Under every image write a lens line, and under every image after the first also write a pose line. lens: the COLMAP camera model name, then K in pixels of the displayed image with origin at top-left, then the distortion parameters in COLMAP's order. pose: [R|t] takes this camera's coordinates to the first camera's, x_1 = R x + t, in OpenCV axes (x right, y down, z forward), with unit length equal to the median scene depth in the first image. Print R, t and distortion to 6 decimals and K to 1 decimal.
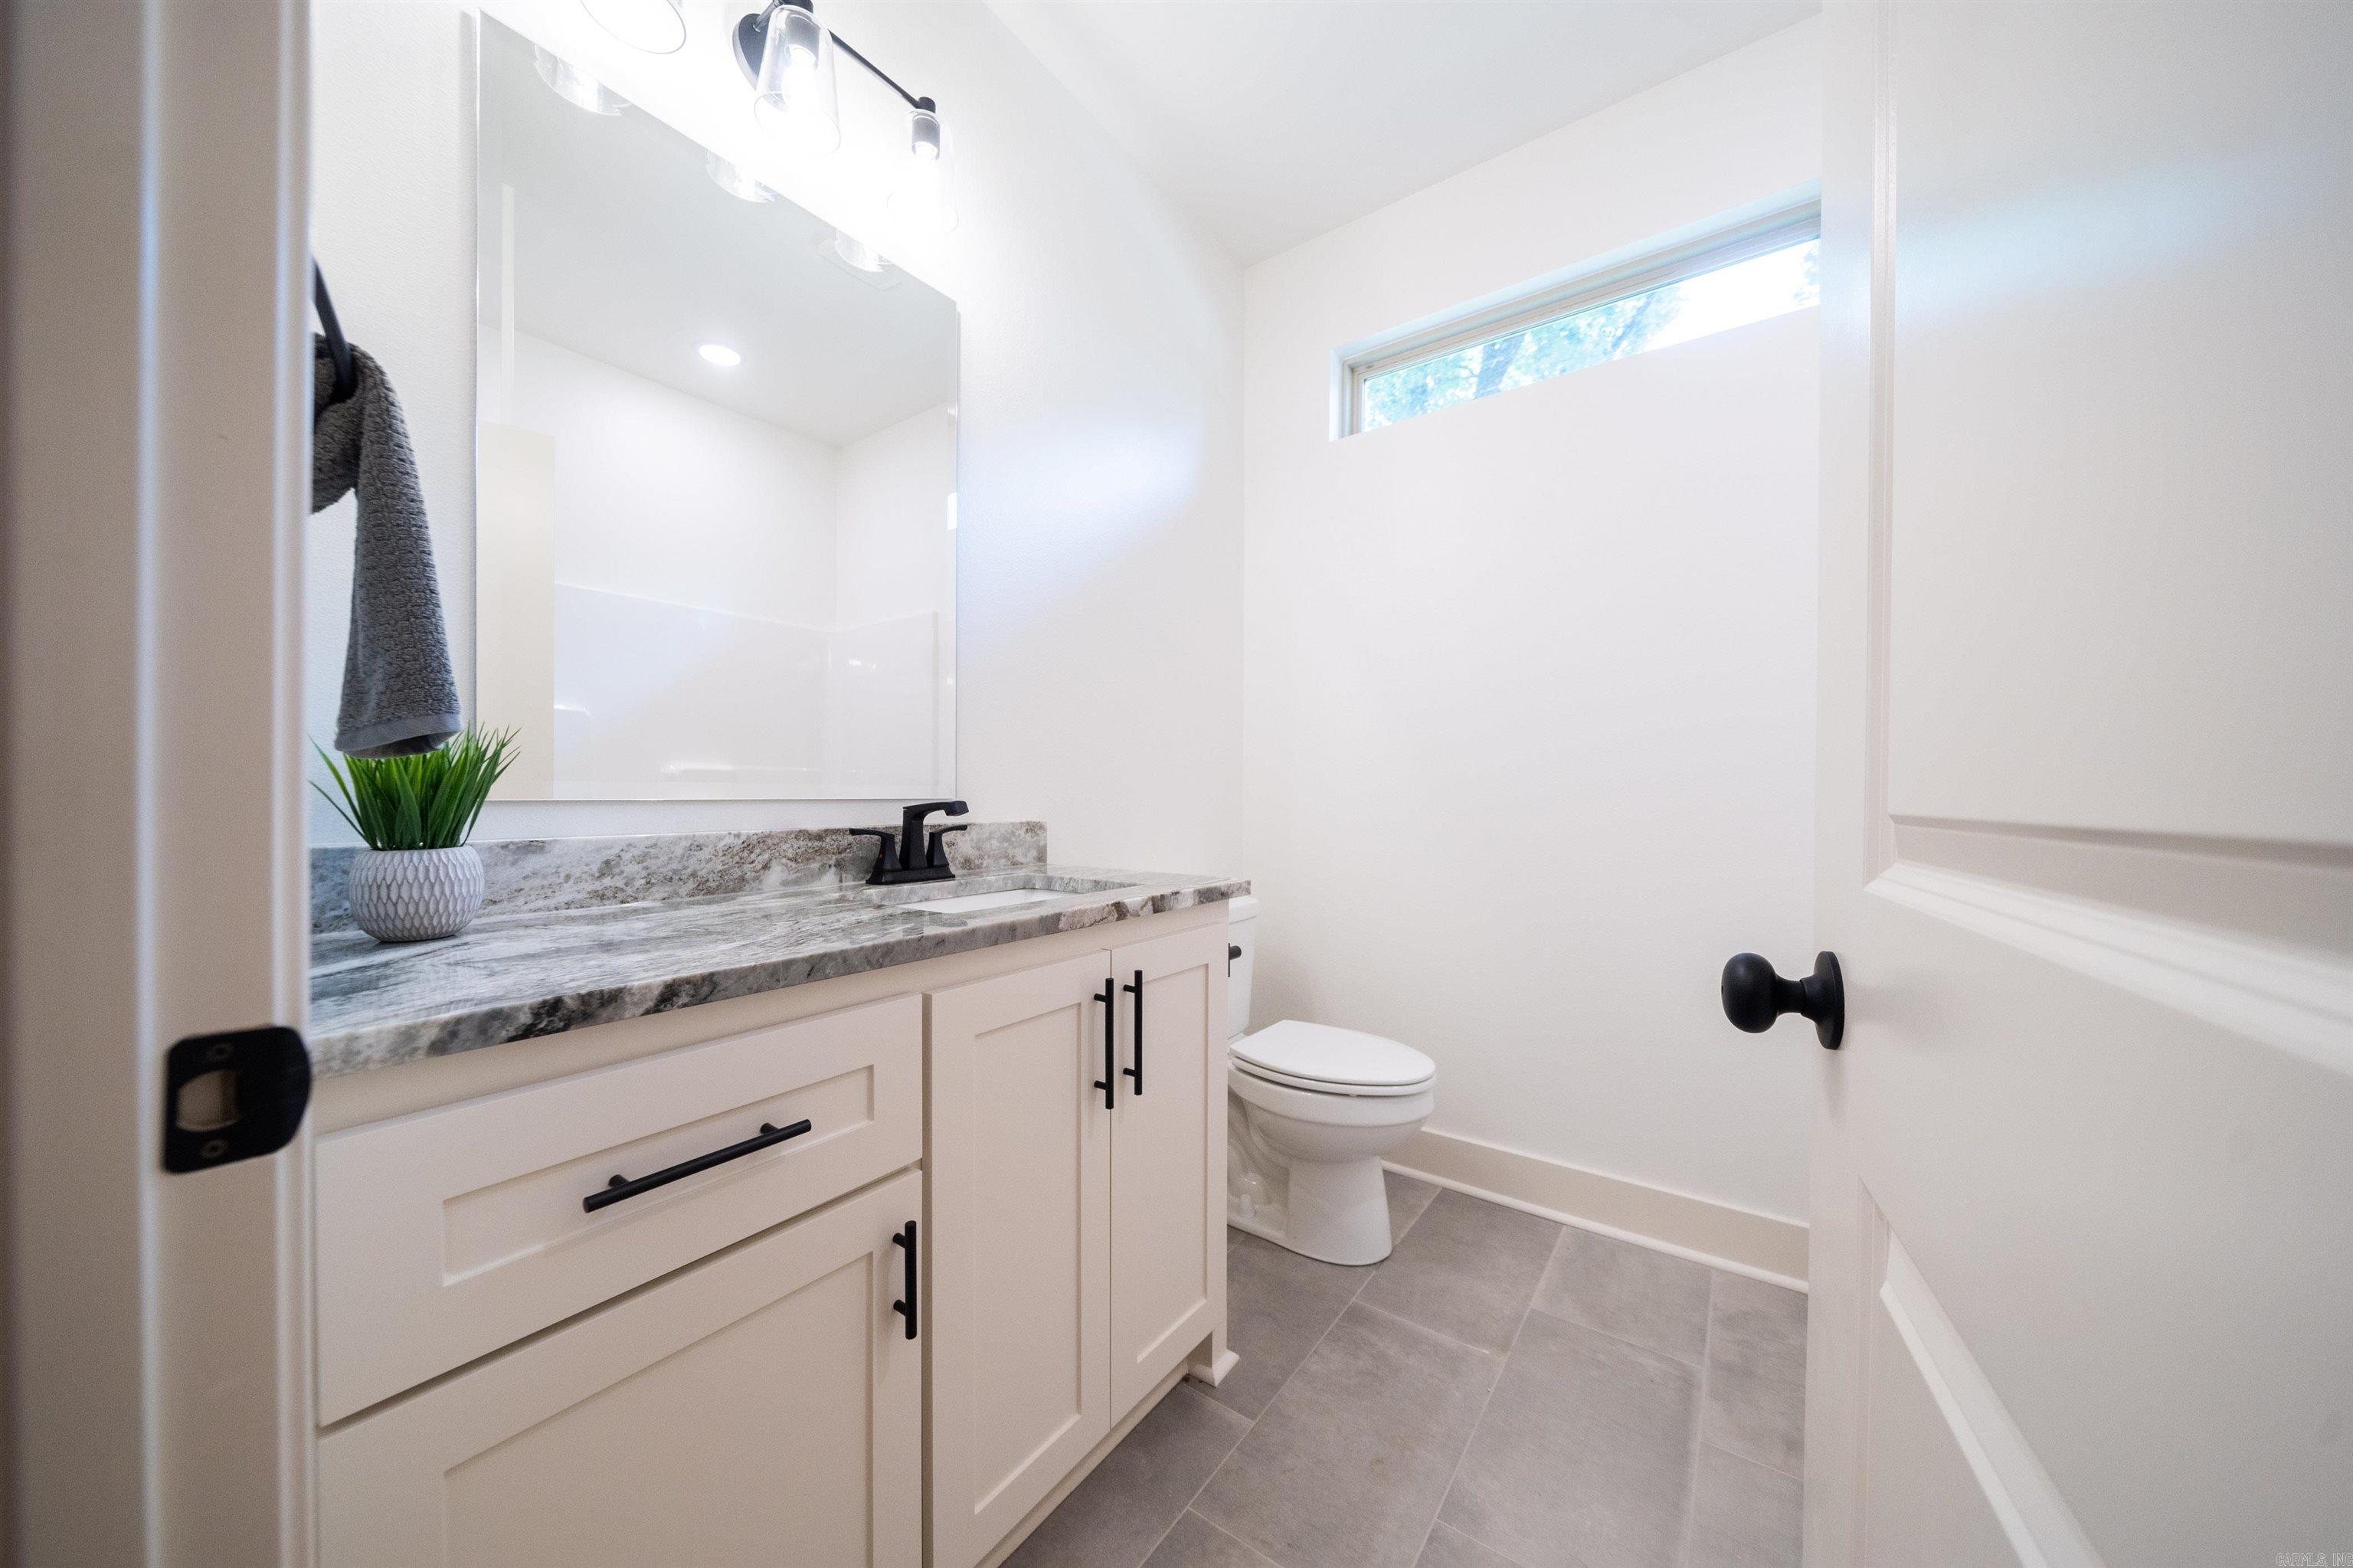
lens RADIAL K [[796.5, 0, 1173.1], [0, 796.5, 788.5], [0, 0, 1]] dist [-0.004062, -0.000190]
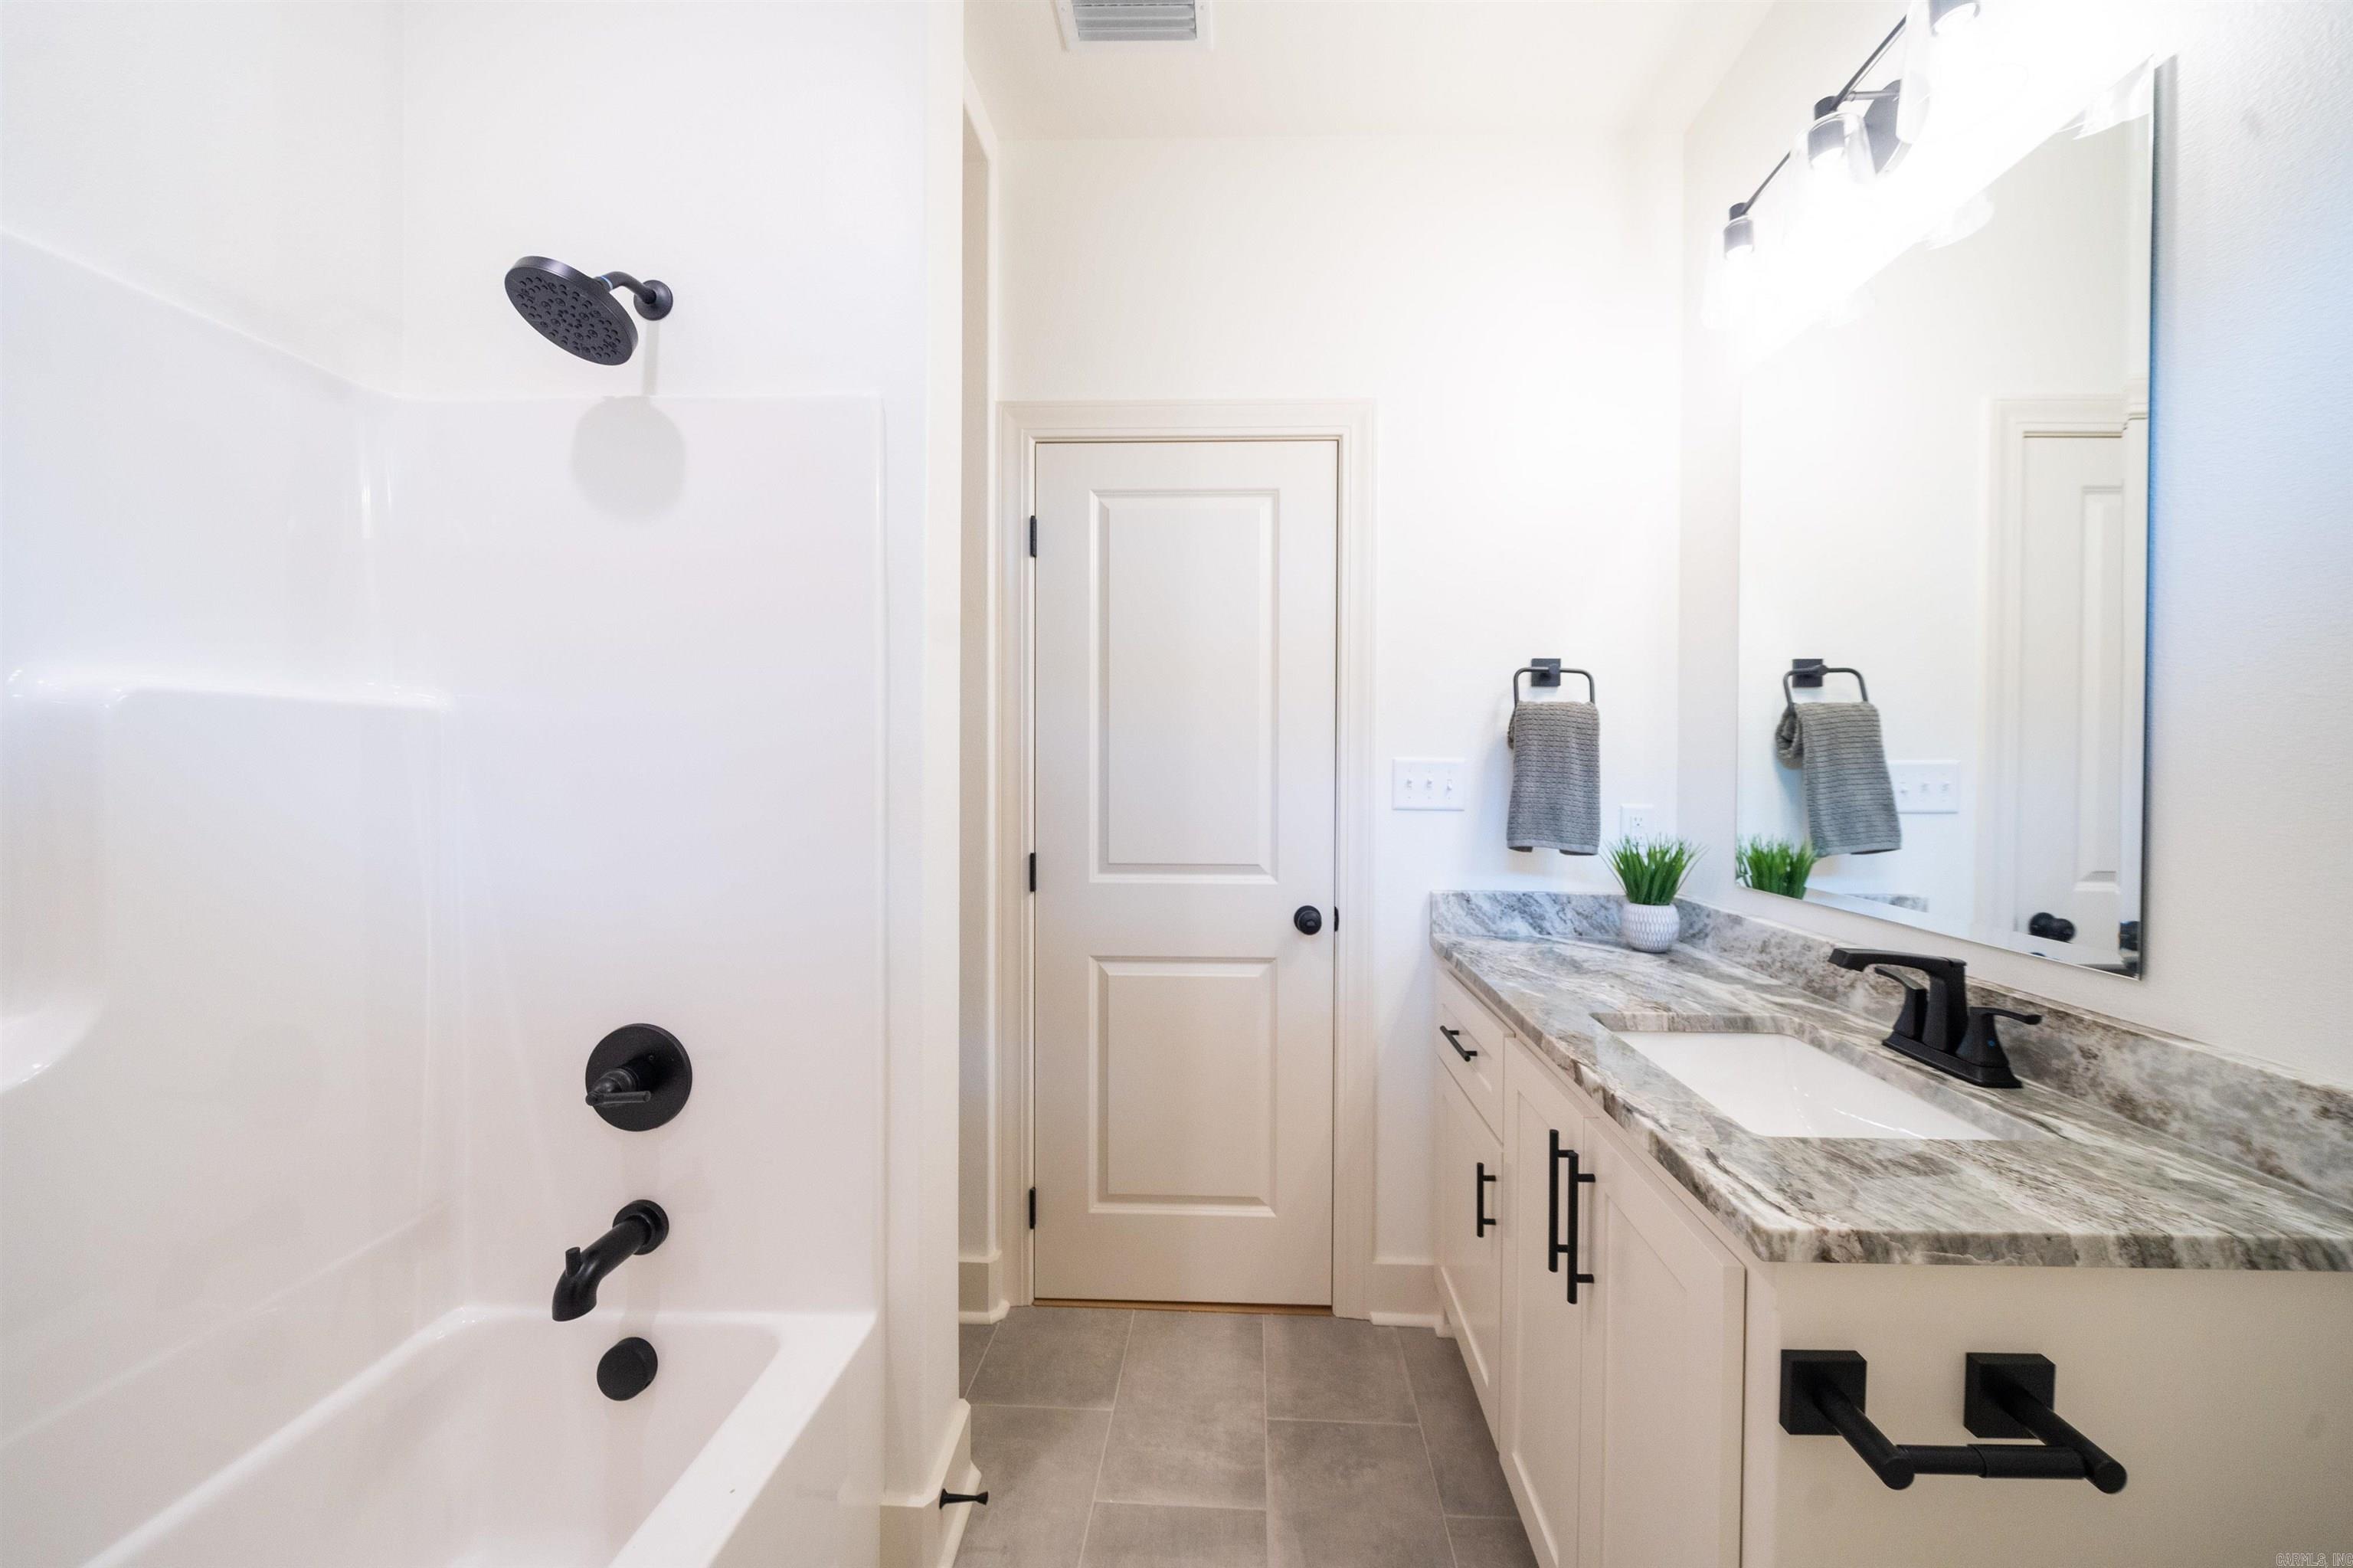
lens RADIAL K [[796.5, 0, 1185.6], [0, 796.5, 782.4], [0, 0, 1]] dist [-0.004062, -0.000190]
pose [[-0.848246, -0.001207, -0.529602, 0.743969], [-0.004913, 0.999972, 0.005590, -0.162353], [0.529580, 0.007344, -0.848228, 1.489963]]
